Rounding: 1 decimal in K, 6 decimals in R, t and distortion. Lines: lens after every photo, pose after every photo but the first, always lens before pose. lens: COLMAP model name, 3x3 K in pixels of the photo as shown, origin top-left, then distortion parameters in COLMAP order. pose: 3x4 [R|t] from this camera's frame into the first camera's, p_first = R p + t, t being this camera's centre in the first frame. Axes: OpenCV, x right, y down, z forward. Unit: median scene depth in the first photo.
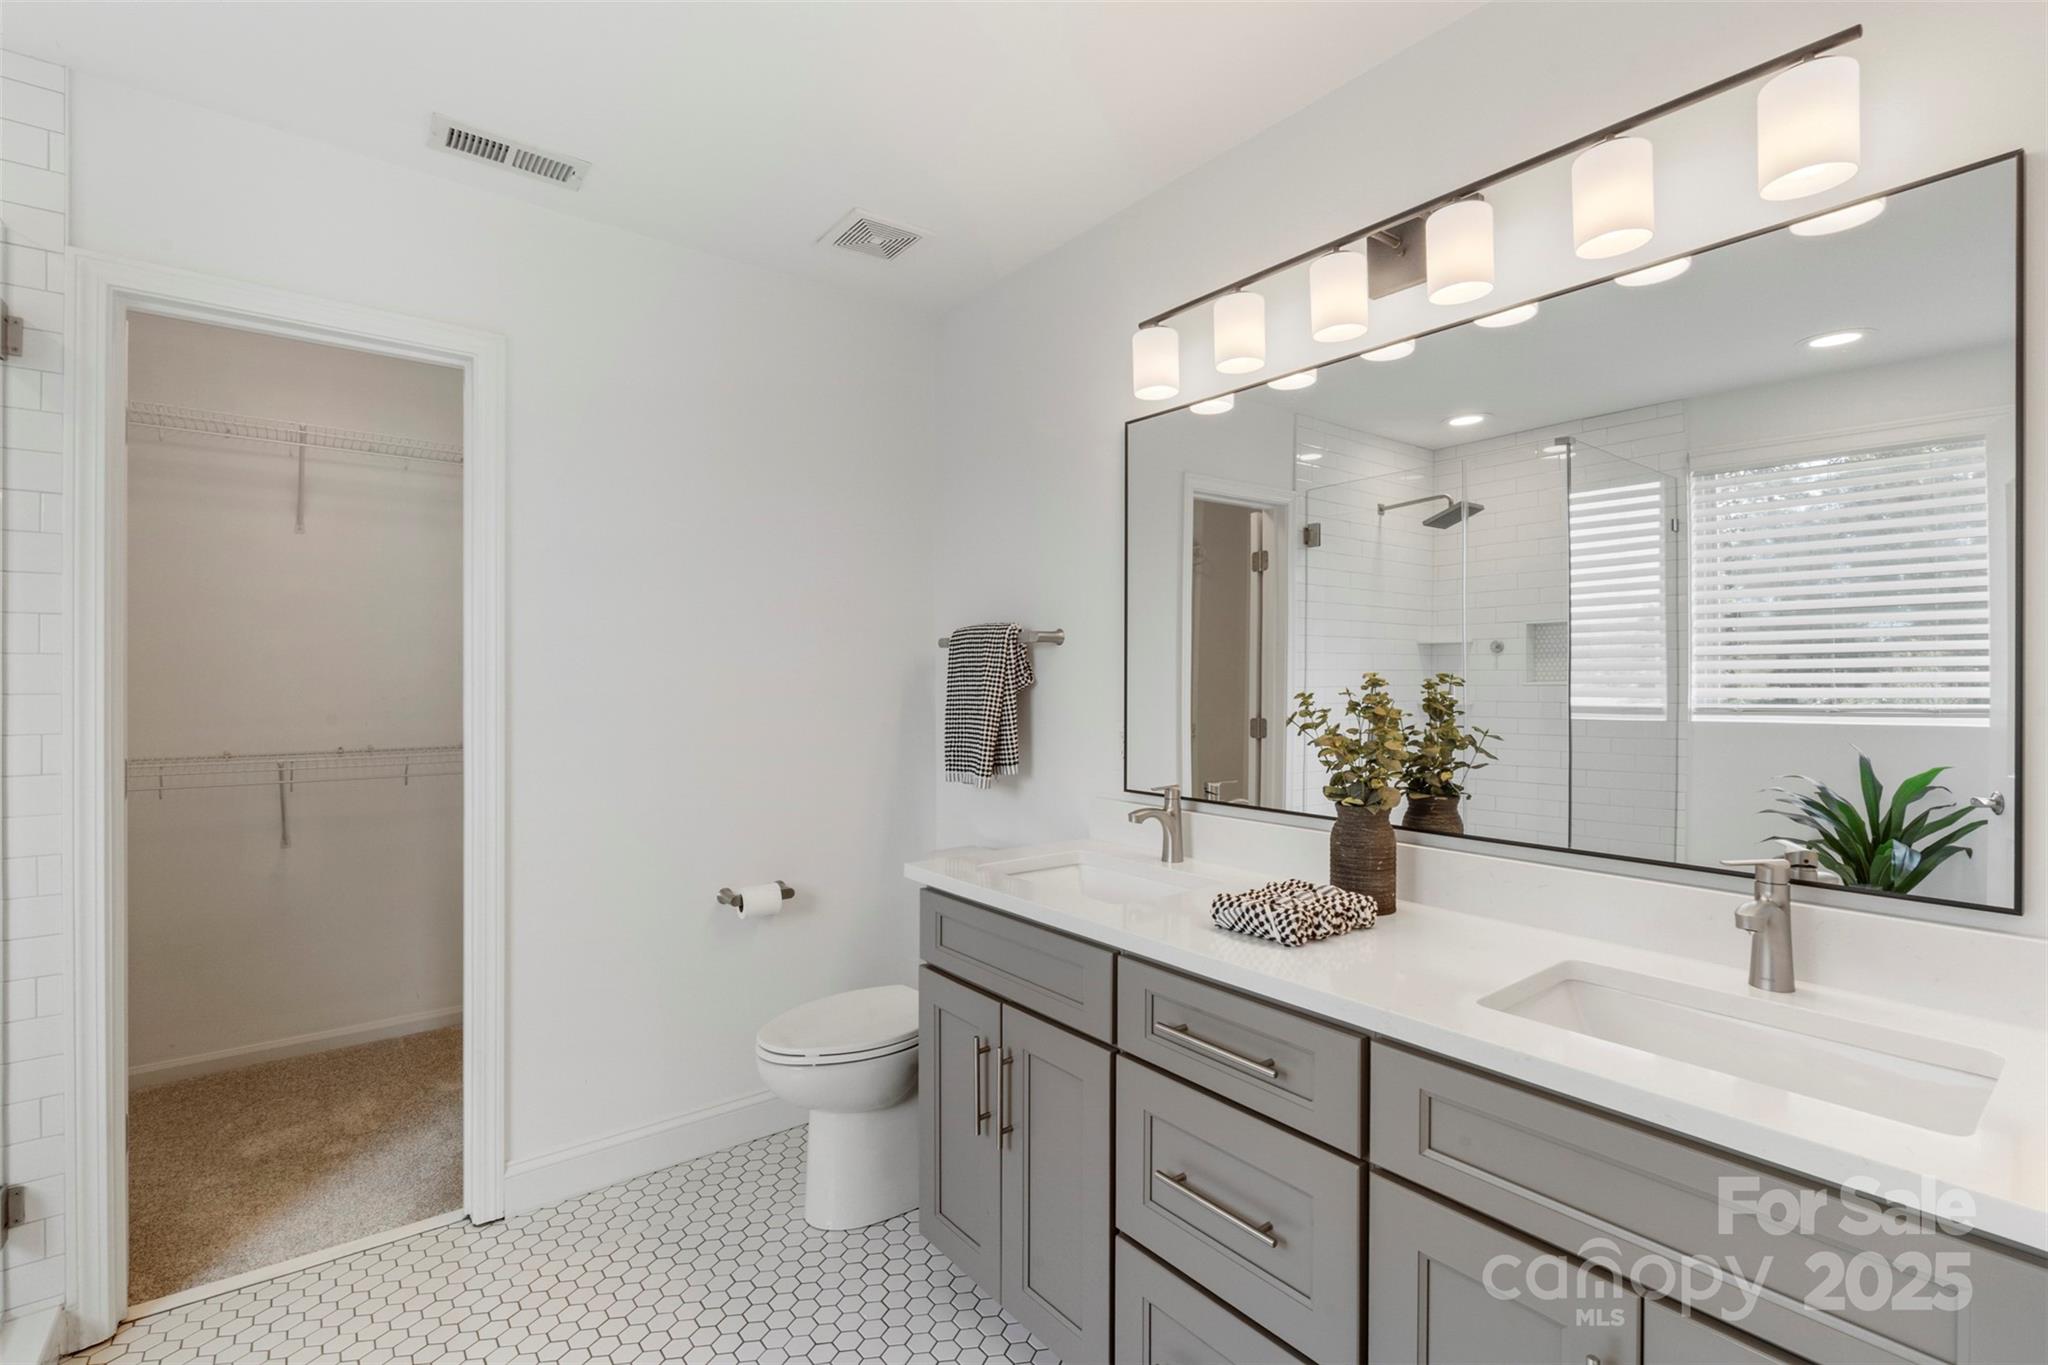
lens RADIAL K [[936.9, 0, 1028.4], [0, 936.9, 679.4], [0, 0, 1]] dist [-0.000030, -0.000613]
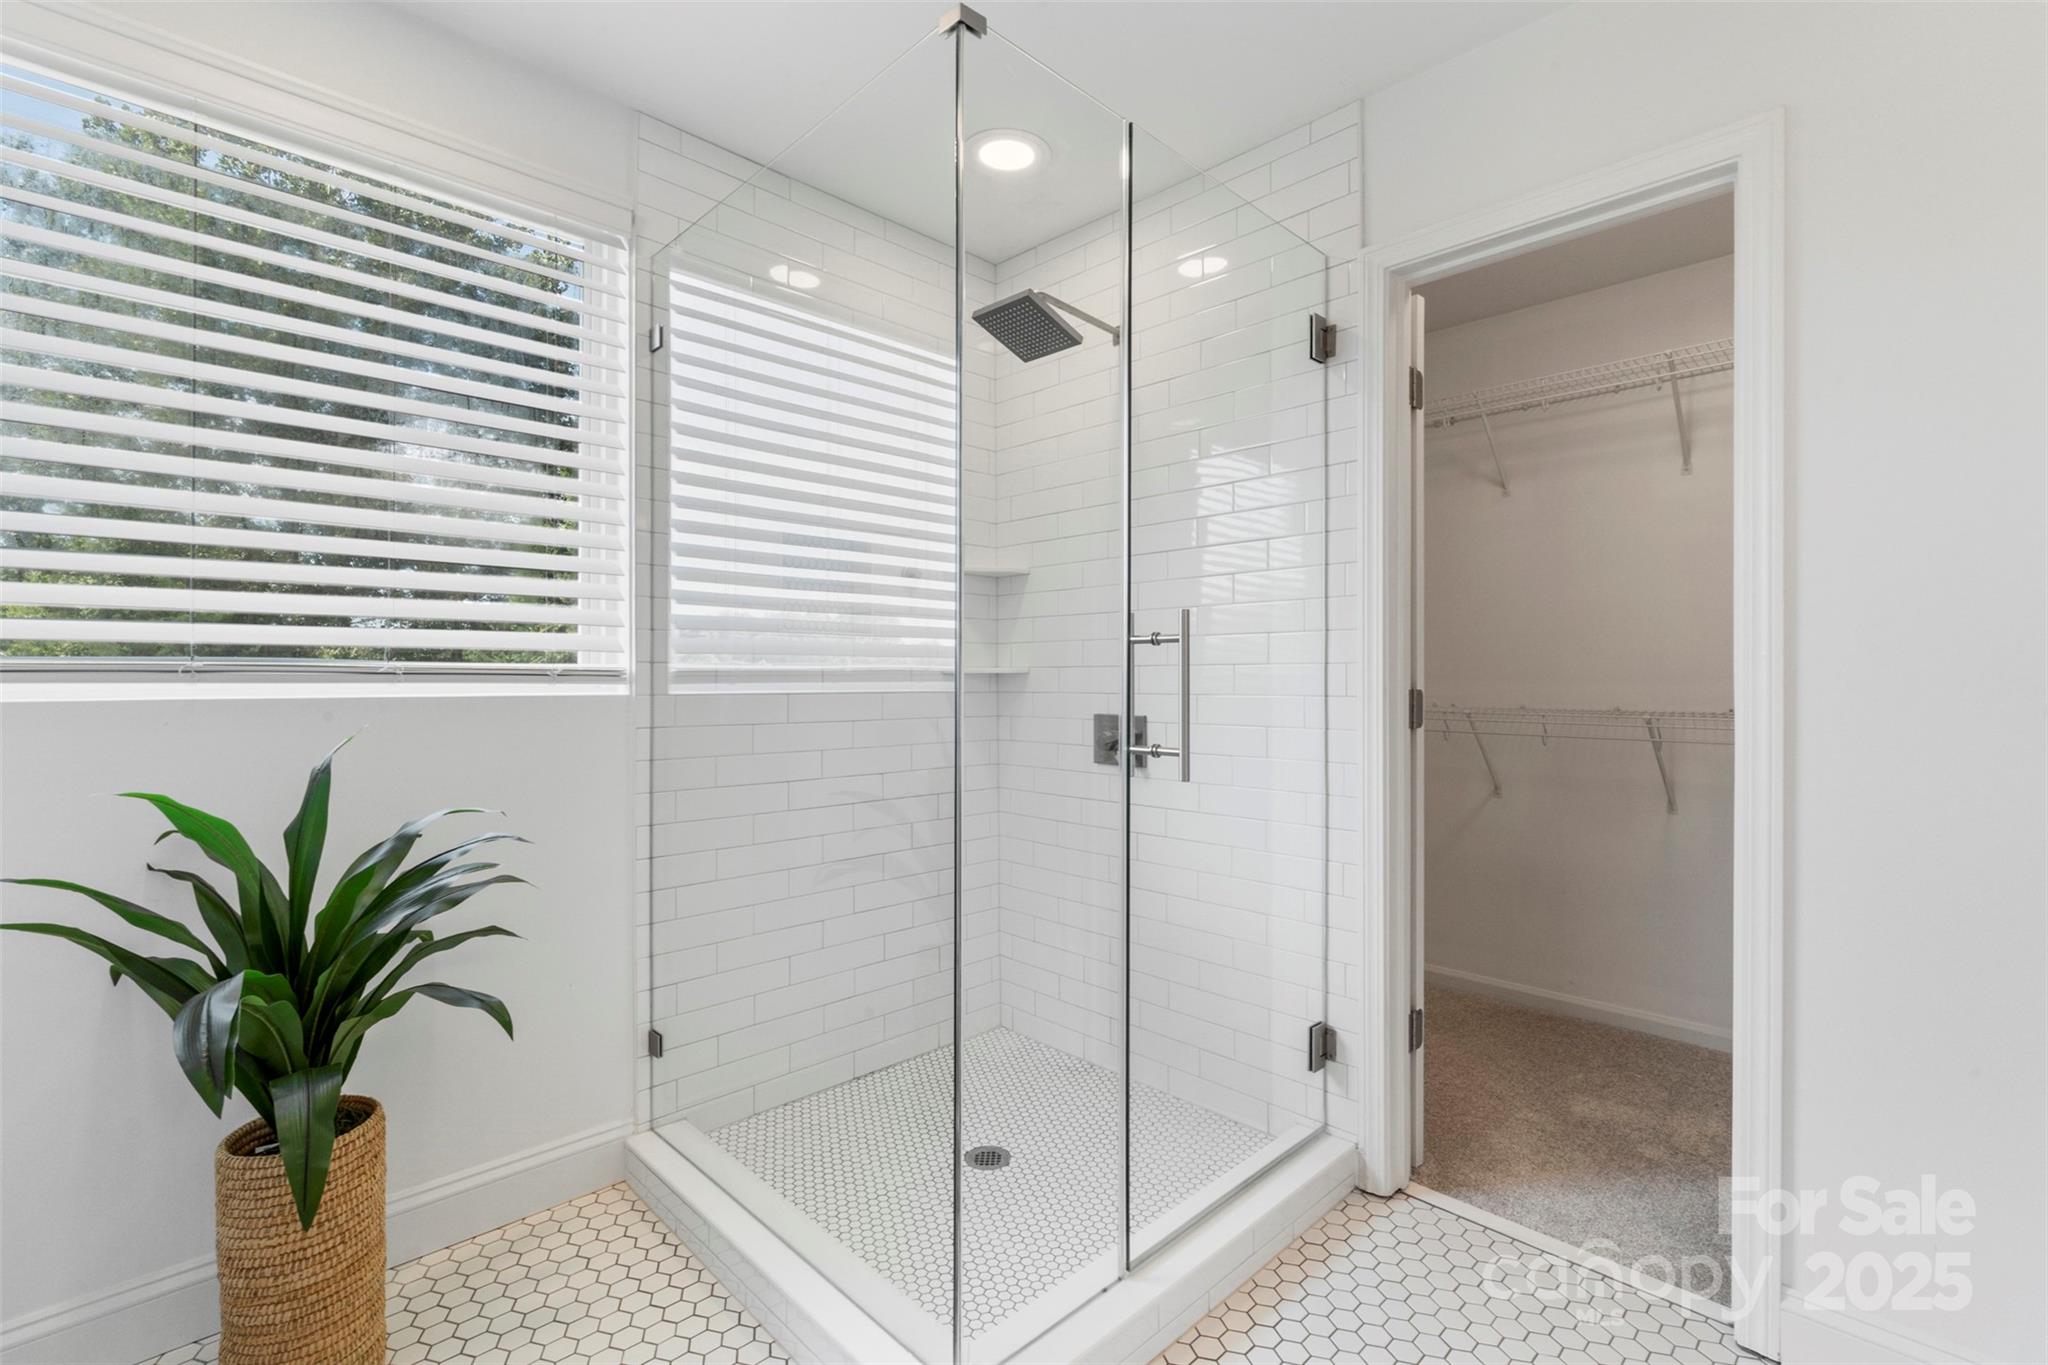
lens RADIAL K [[912.4, 0, 1025.4], [0, 912.4, 675.1], [0, 0, 1]] dist [-0.001763, -0.000197]
pose [[0.109360, -0.001411, -0.994001, 0.062198], [0.000658, 0.999999, -0.001347, 0.065863], [0.994002, -0.000507, 0.109361, 0.400449]]
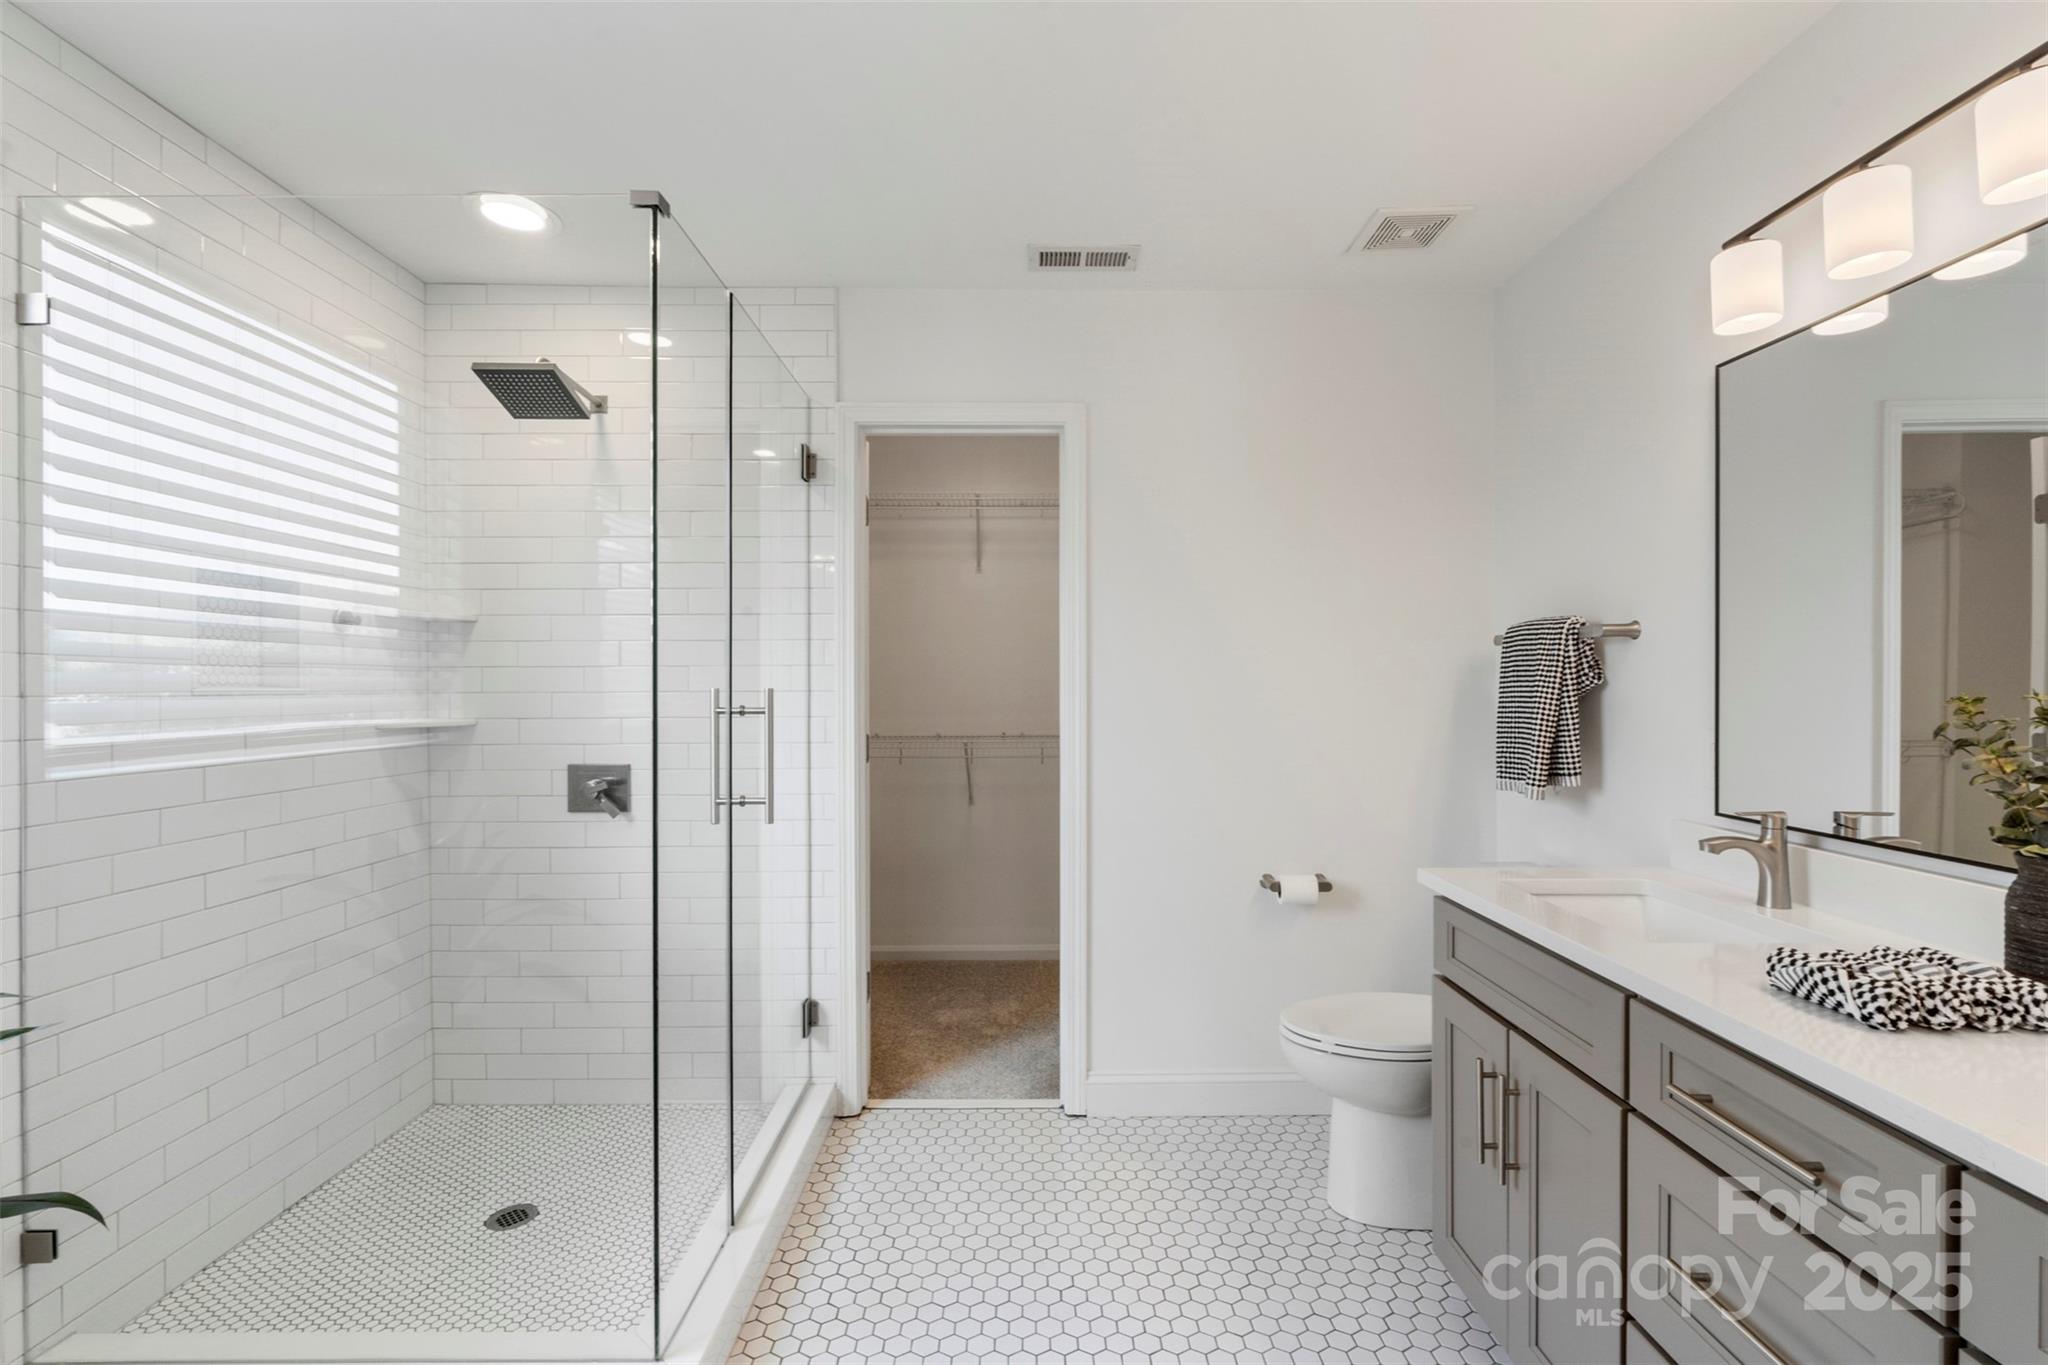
lens RADIAL K [[920.0, 0, 1021.4], [0, 920.0, 681.2], [0, 0, 1]] dist [-0.001223, 0.000506]
pose [[0.787500, -0.002501, -0.616309, 0.135903], [0.002891, 0.999996, -0.000364, 0.000636], [0.616308, -0.001495, 0.787504, -0.010904]]
